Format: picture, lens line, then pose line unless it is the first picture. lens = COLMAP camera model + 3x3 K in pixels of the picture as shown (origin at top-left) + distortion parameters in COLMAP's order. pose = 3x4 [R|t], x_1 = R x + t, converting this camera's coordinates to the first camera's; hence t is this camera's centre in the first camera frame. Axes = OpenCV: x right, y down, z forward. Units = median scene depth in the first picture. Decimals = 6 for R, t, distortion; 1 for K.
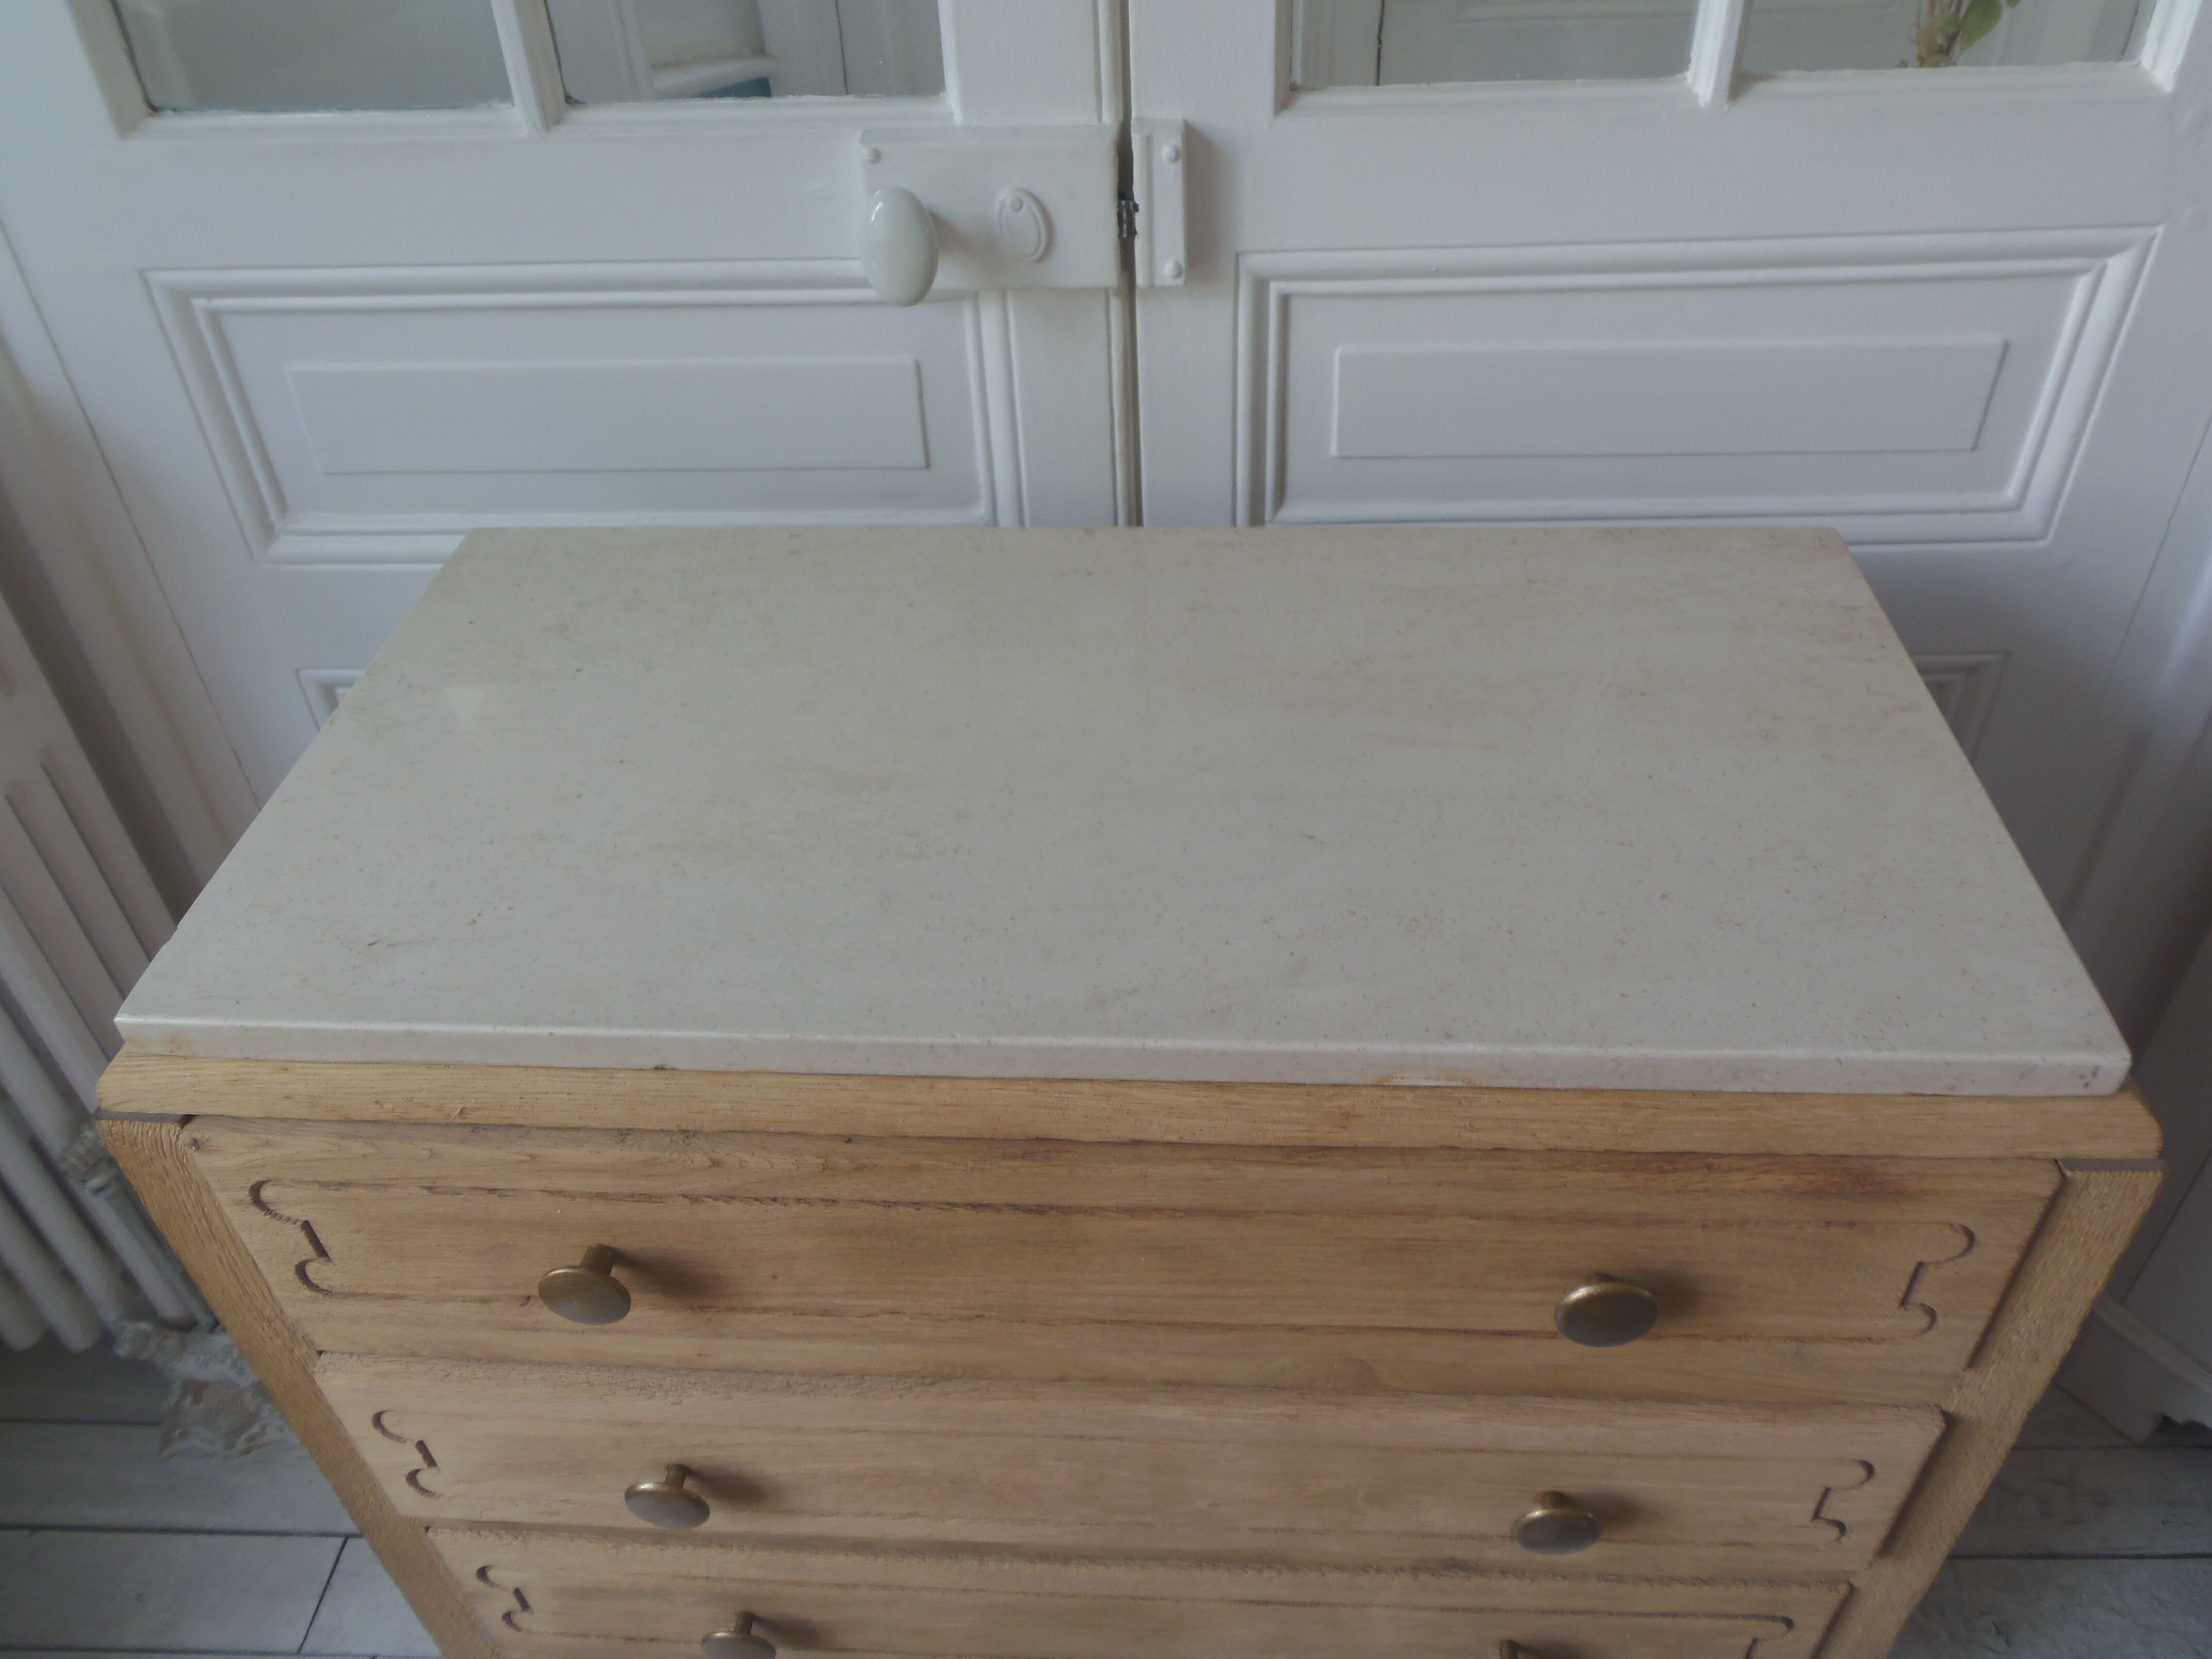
lens RADIAL K [[1607.7, 0, 1103.6], [0, 1607.7, 749.3], [0, 0, 1]] dist [-0.012263, -0.003423]
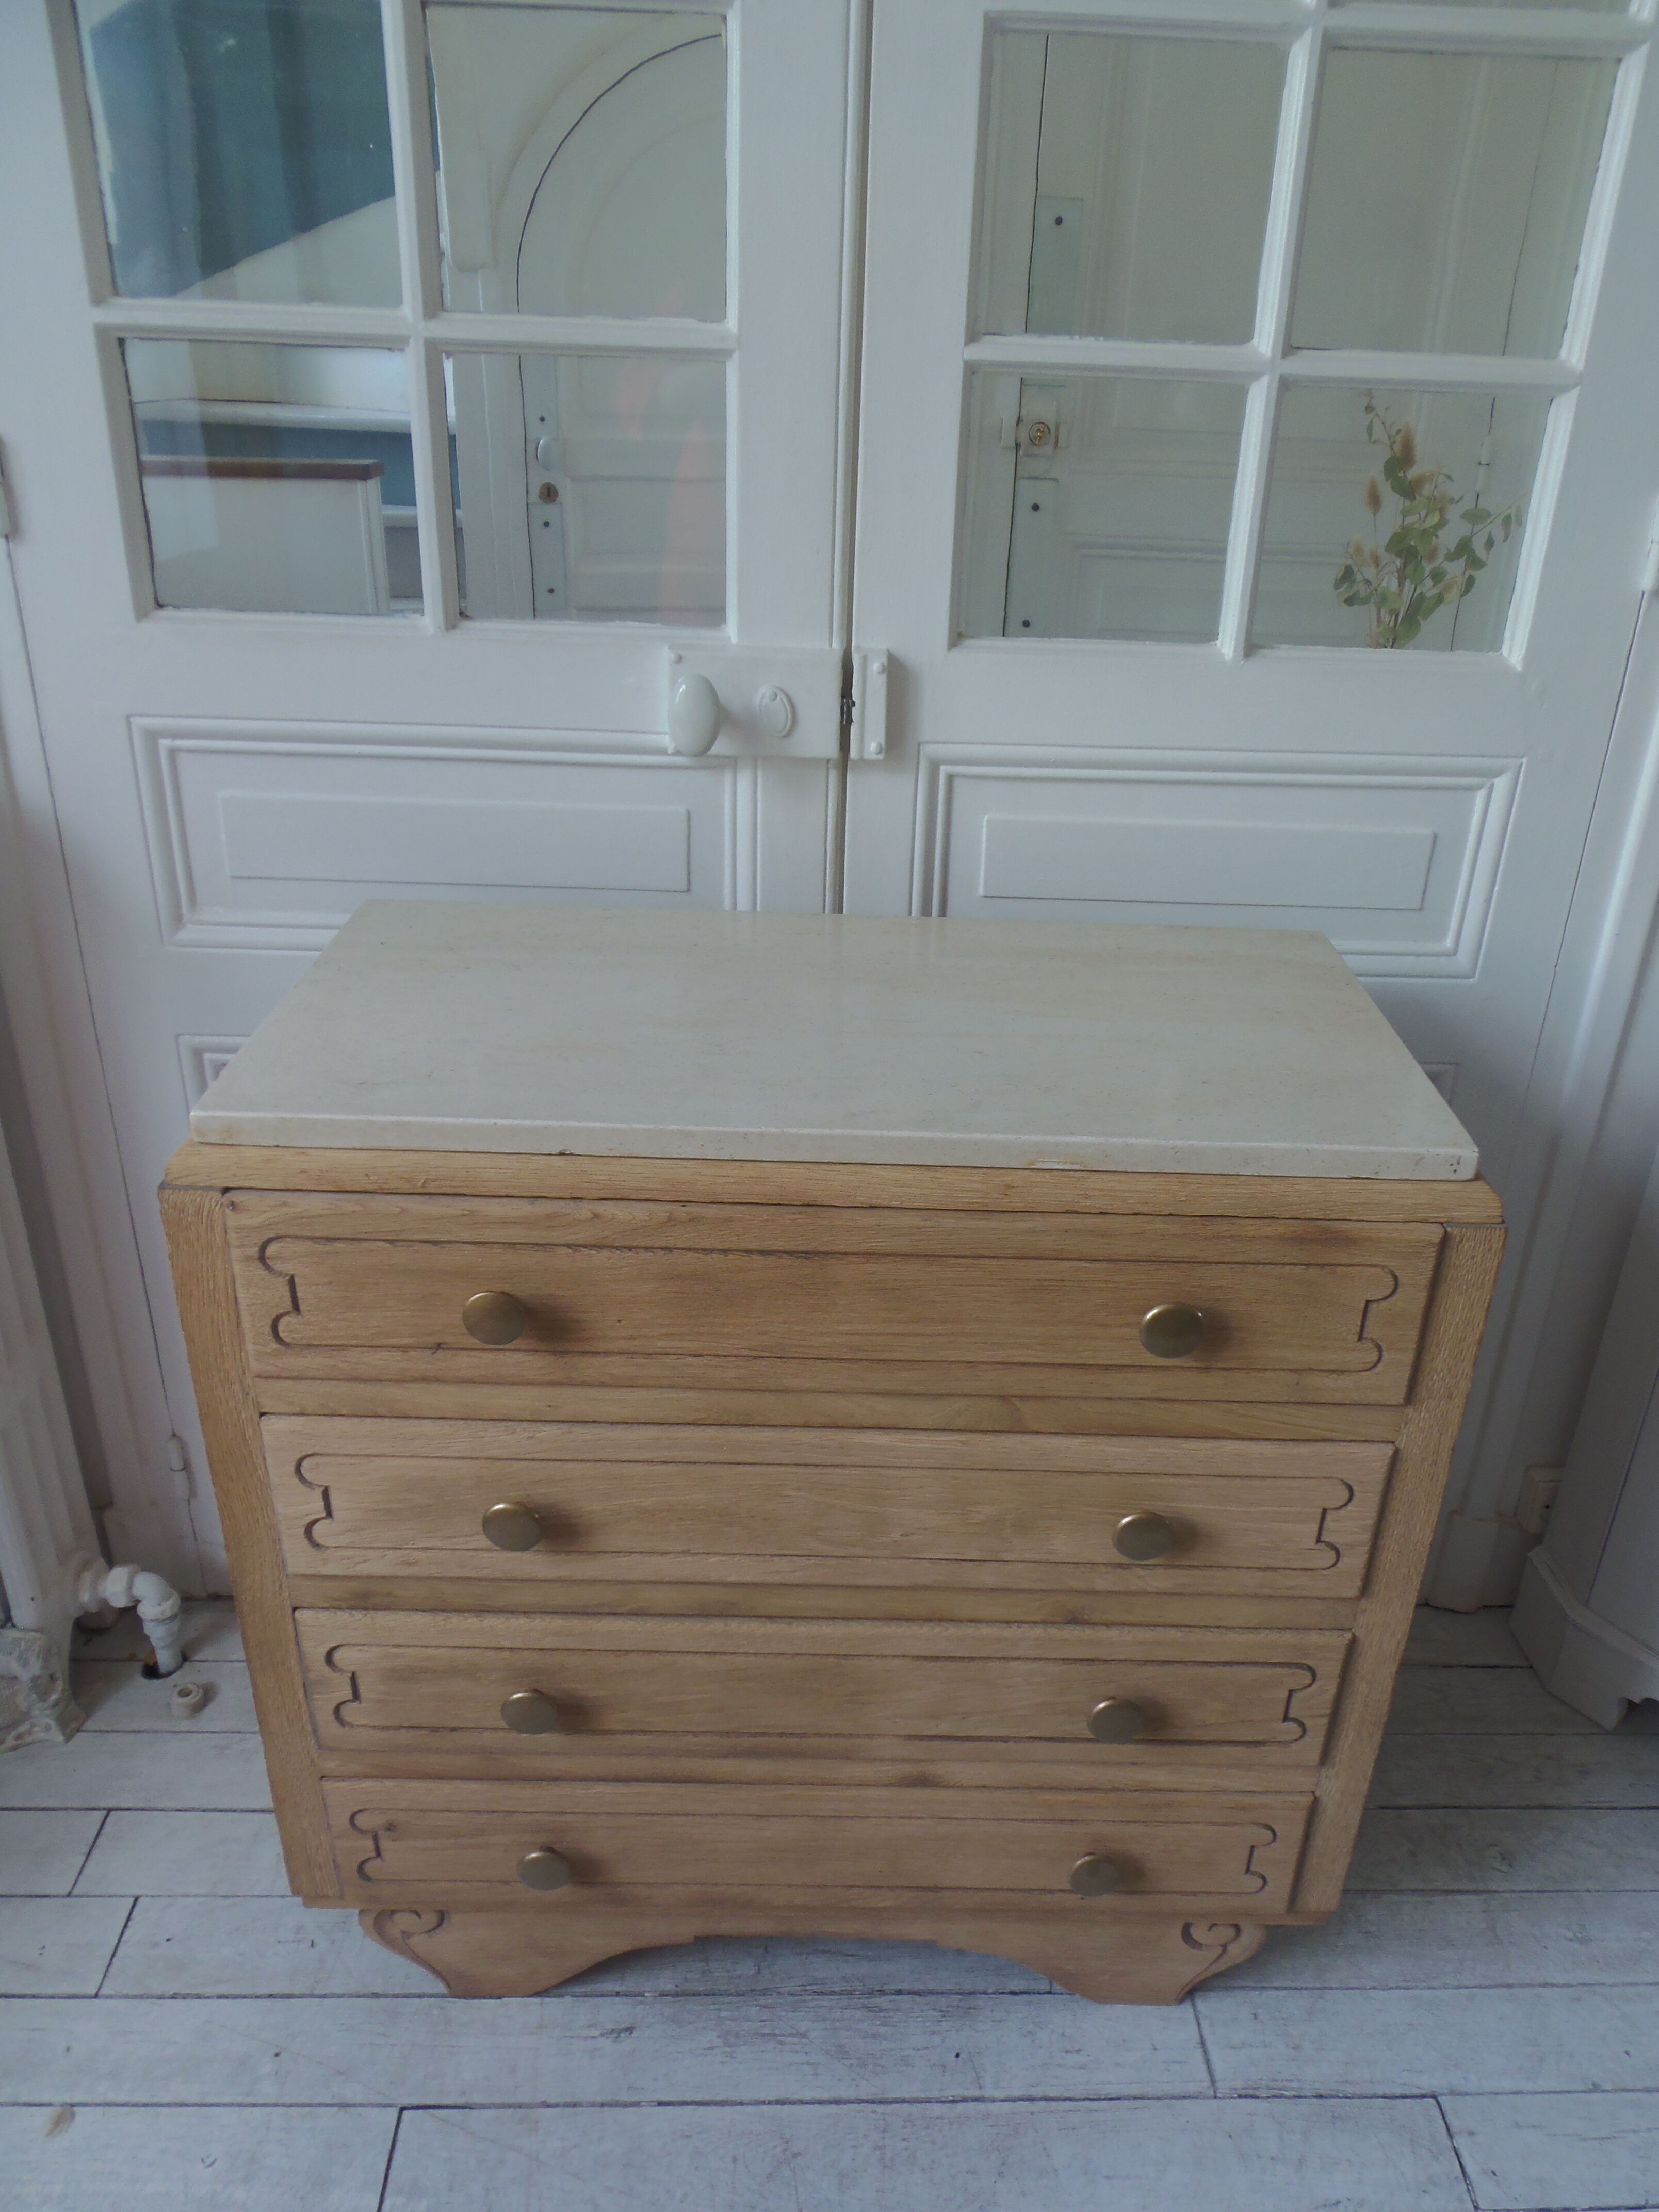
lens RADIAL K [[1607.7, 0, 848.2], [0, 1607.7, 1120.4], [0, 0, 1]] dist [-0.012263, -0.003423]
pose [[0.995555, 0.037034, 0.086599, -0.120514], [-0.019711, 0.981013, -0.192938, 0.395607], [-0.092100, 0.190374, 0.977382, -0.452930]]
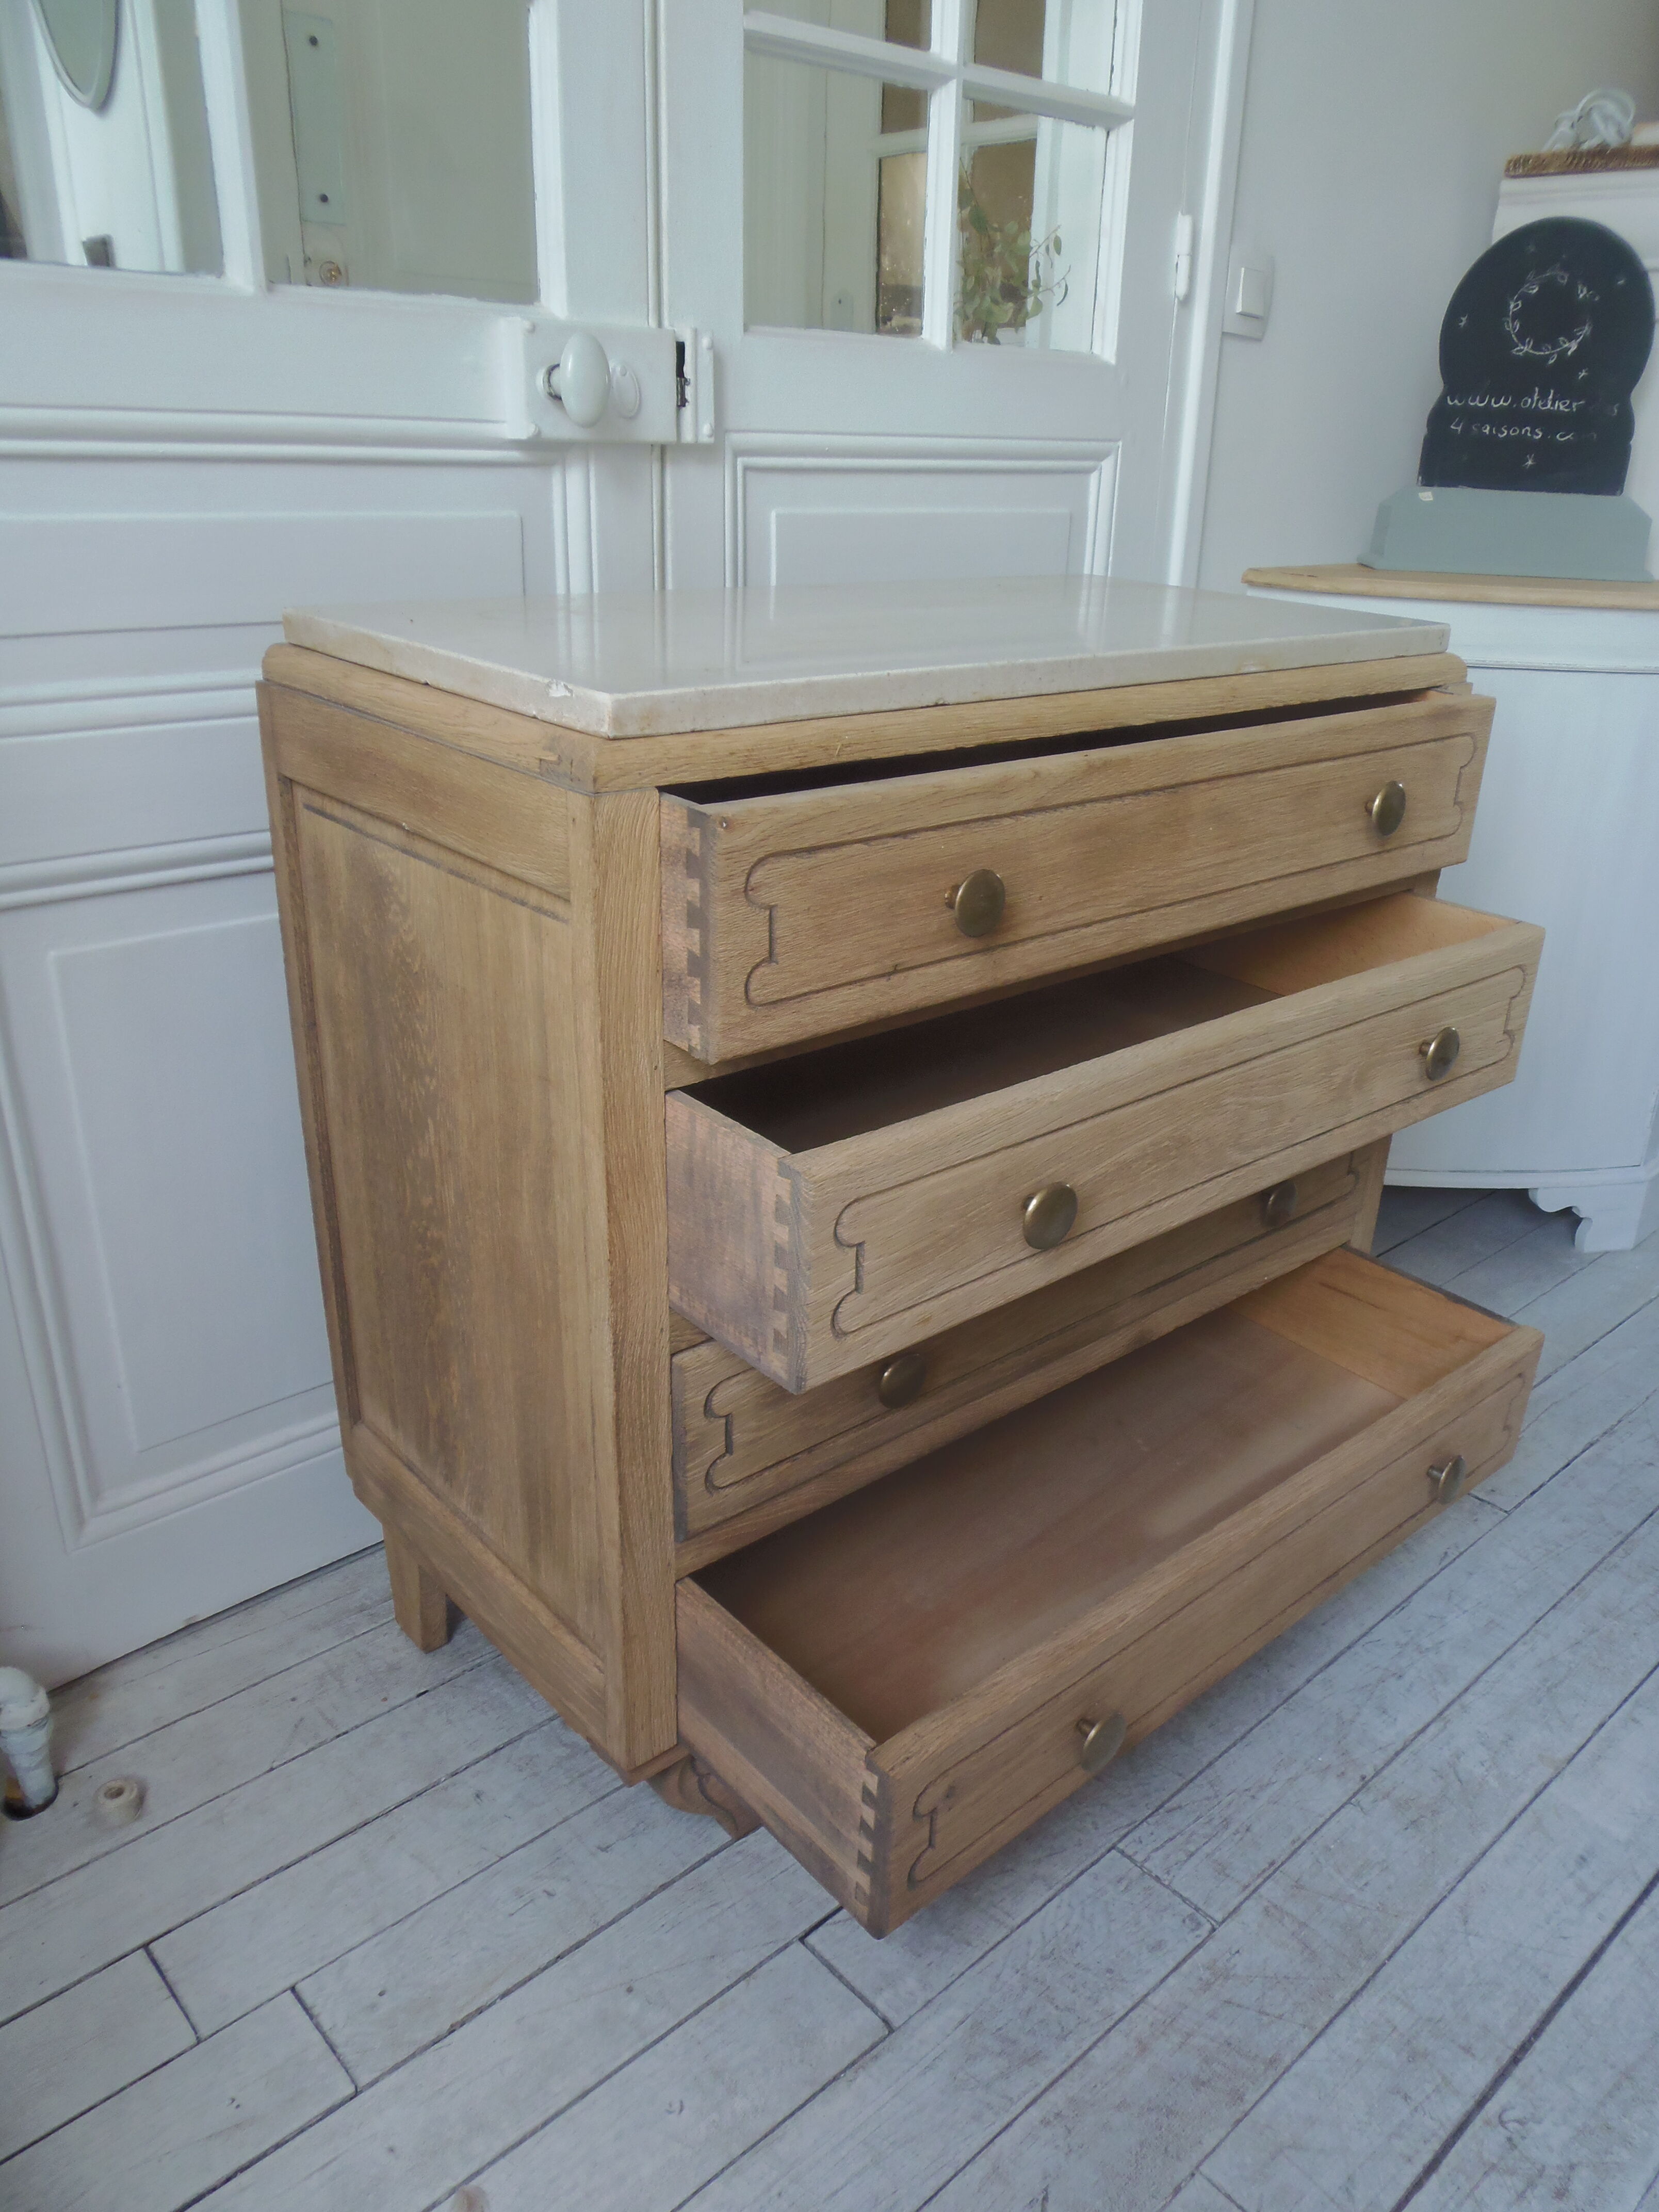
lens RADIAL K [[1607.7, 0, 888.3], [0, 1607.7, 1096.9], [0, 0, 1]] dist [-0.012263, -0.003423]
pose [[0.700613, -0.217842, 0.679475, -1.153254], [0.377367, 0.921308, -0.093732, 0.560811], [-0.605587, 0.322082, 0.727687, 0.029877]]
